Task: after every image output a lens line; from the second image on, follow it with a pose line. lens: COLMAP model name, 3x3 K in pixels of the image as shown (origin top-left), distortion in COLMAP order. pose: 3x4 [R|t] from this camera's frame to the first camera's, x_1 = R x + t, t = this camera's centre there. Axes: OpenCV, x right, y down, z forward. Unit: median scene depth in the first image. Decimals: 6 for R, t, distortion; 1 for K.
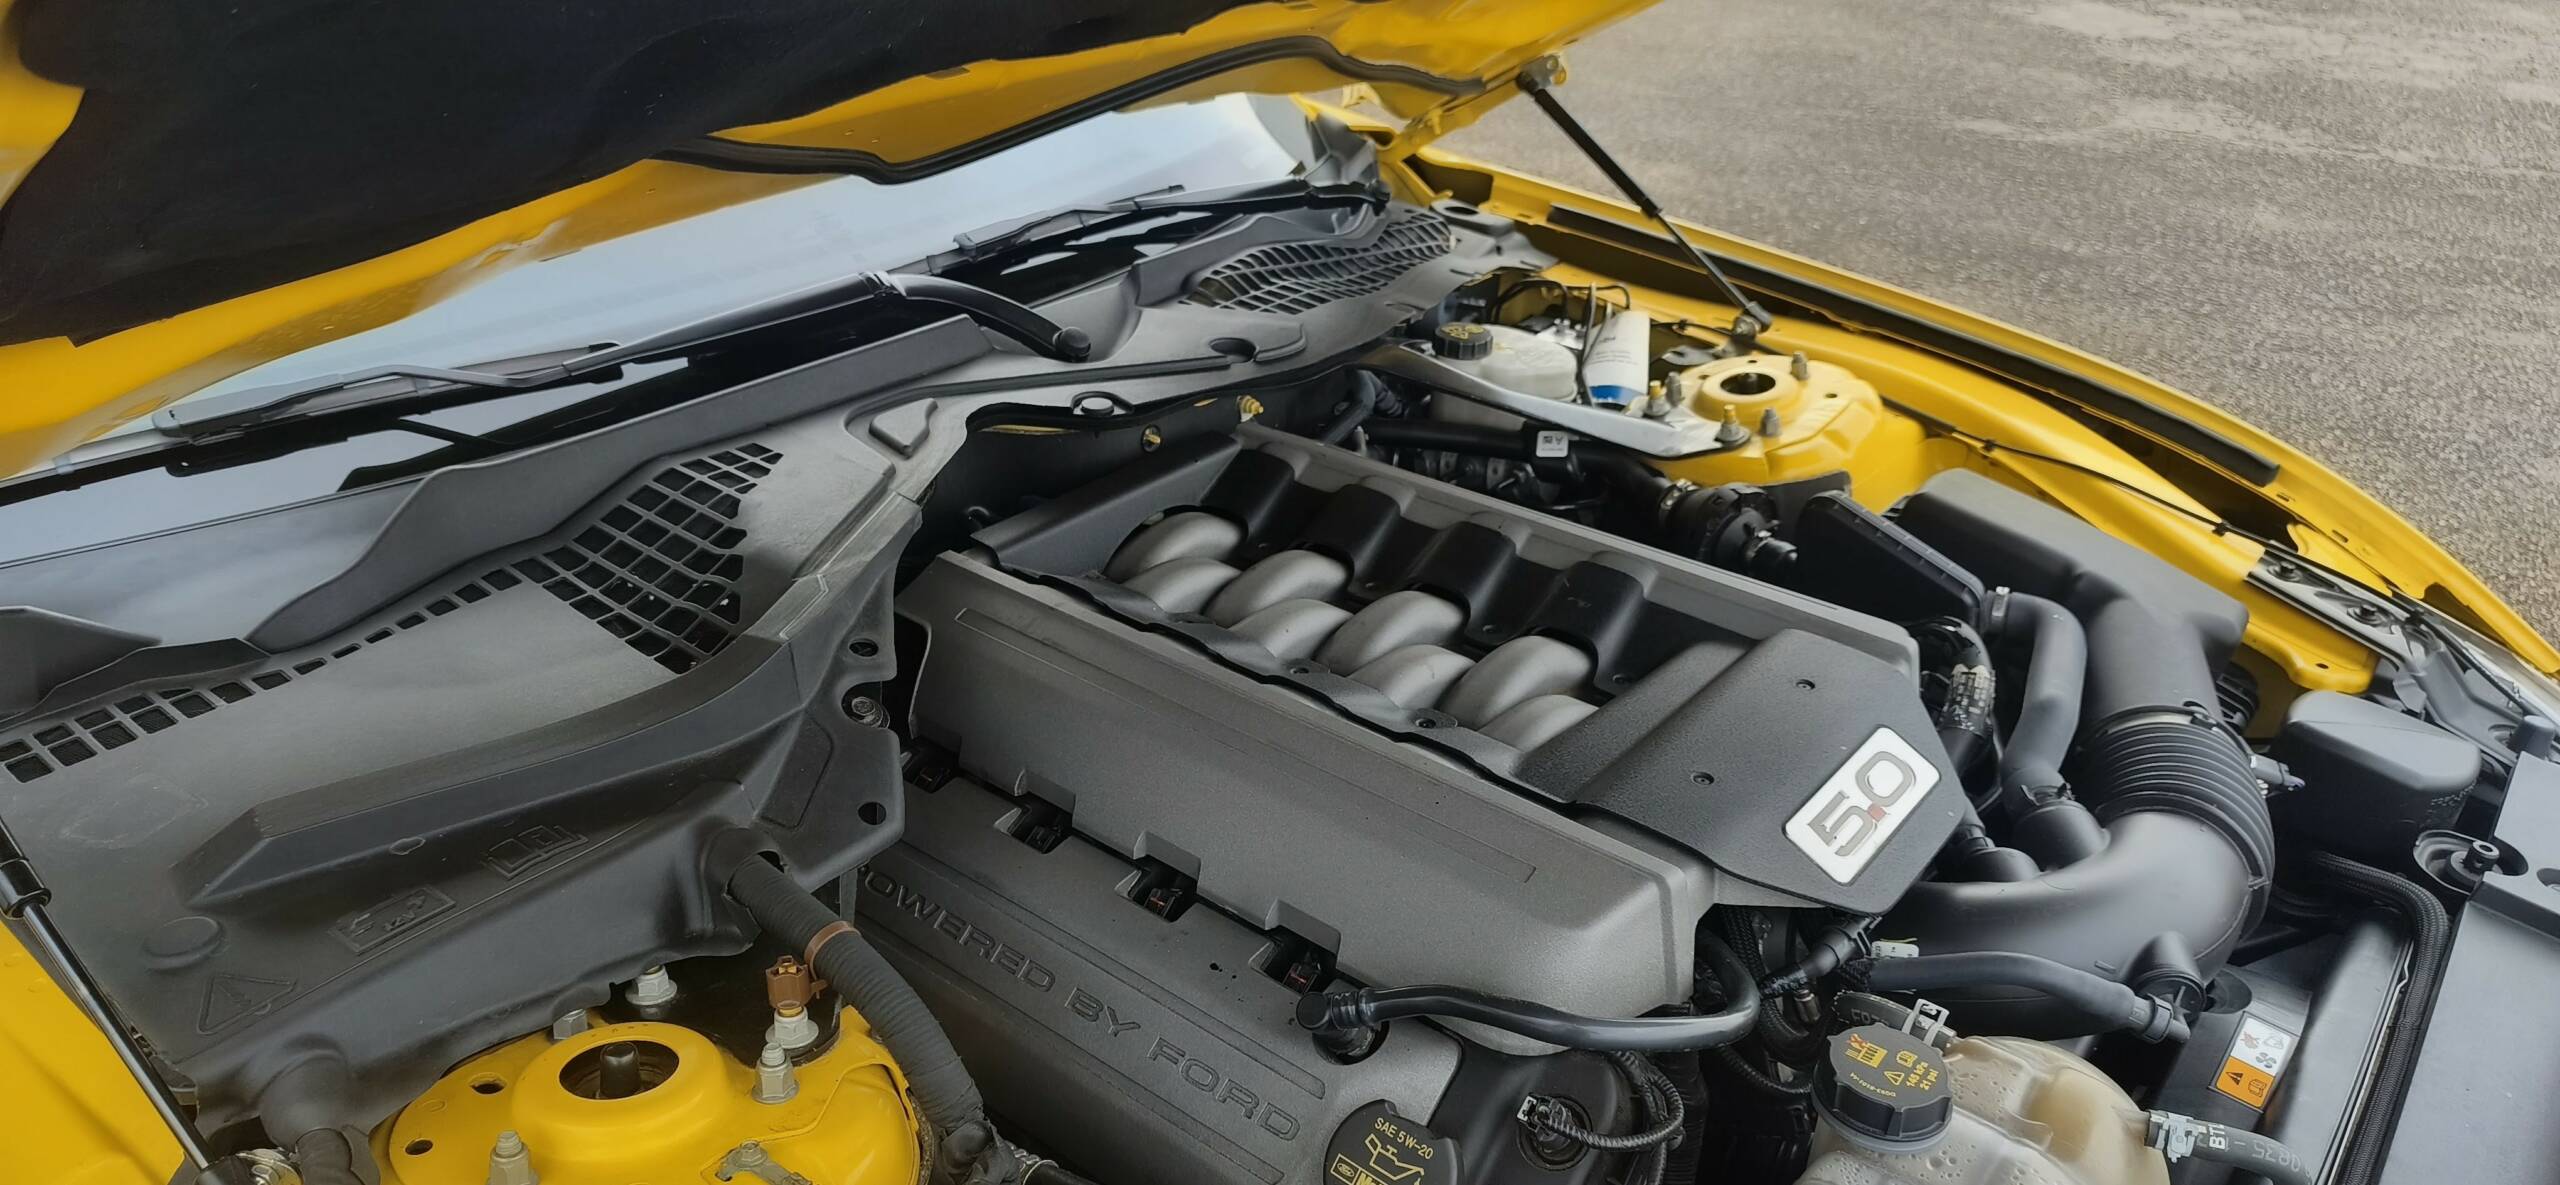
lens RADIAL K [[1802.9, 0, 1280.0], [0, 1802.9, 592.5], [0, 0, 1]] dist [0.030945, -0.001610]
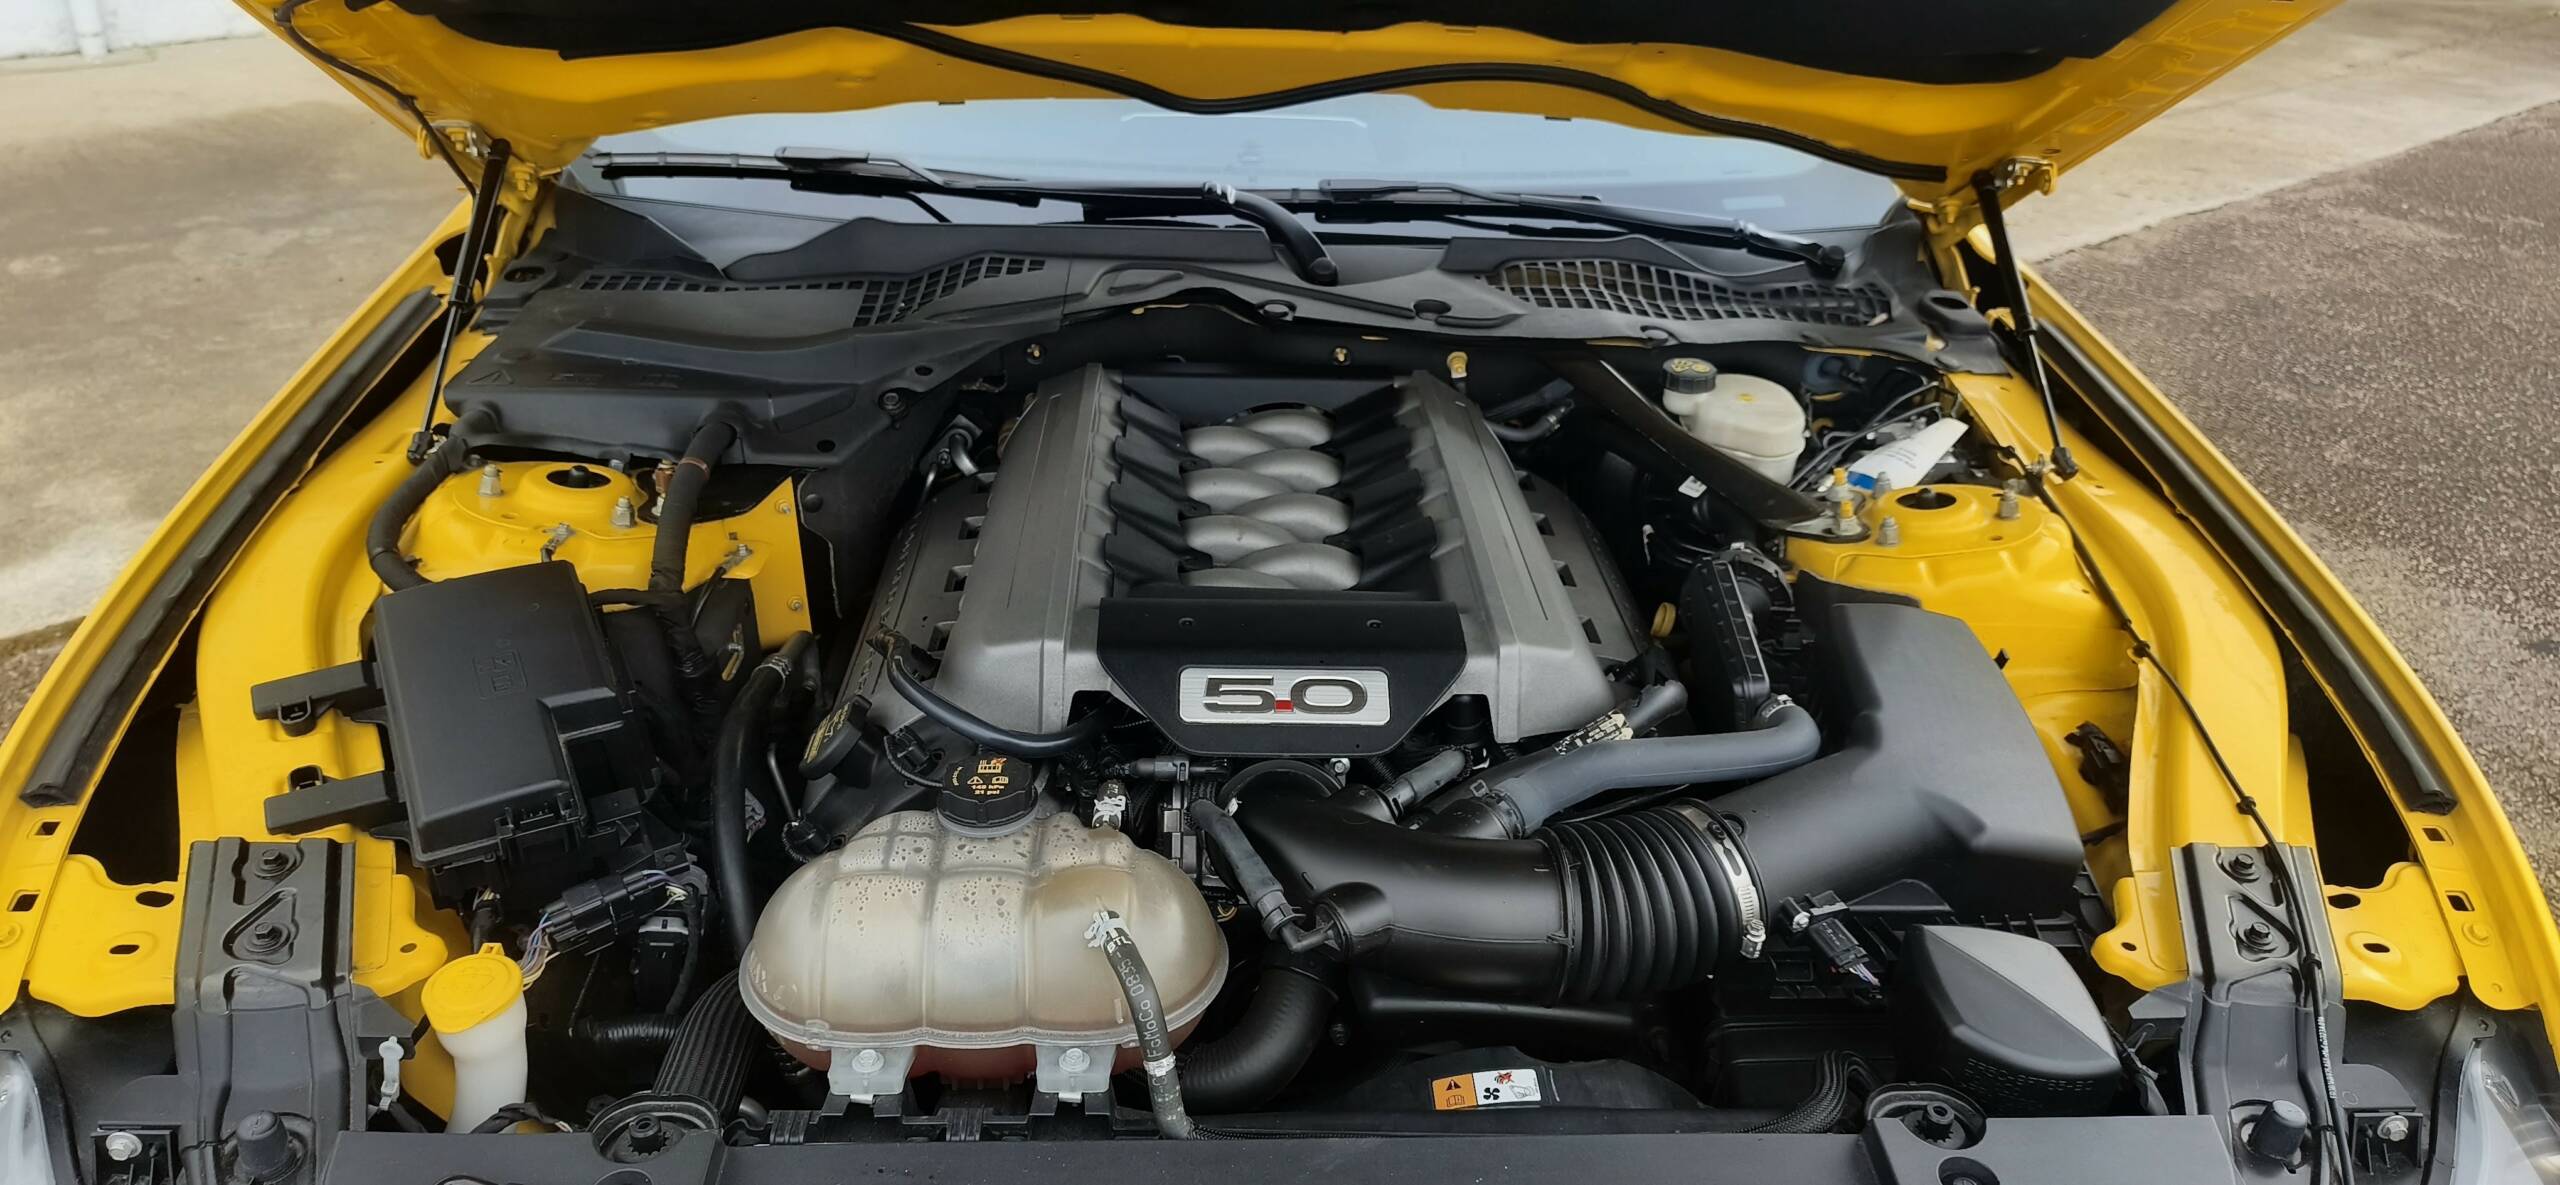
lens RADIAL K [[1802.9, 0, 1280.0], [0, 1802.9, 592.5], [0, 0, 1]] dist [0.030945, -0.001610]
pose [[0.627210, 0.338833, -0.701285, 0.882027], [-0.369639, 0.922044, 0.114900, -0.064472], [0.685547, 0.187155, 0.703561, 0.119566]]
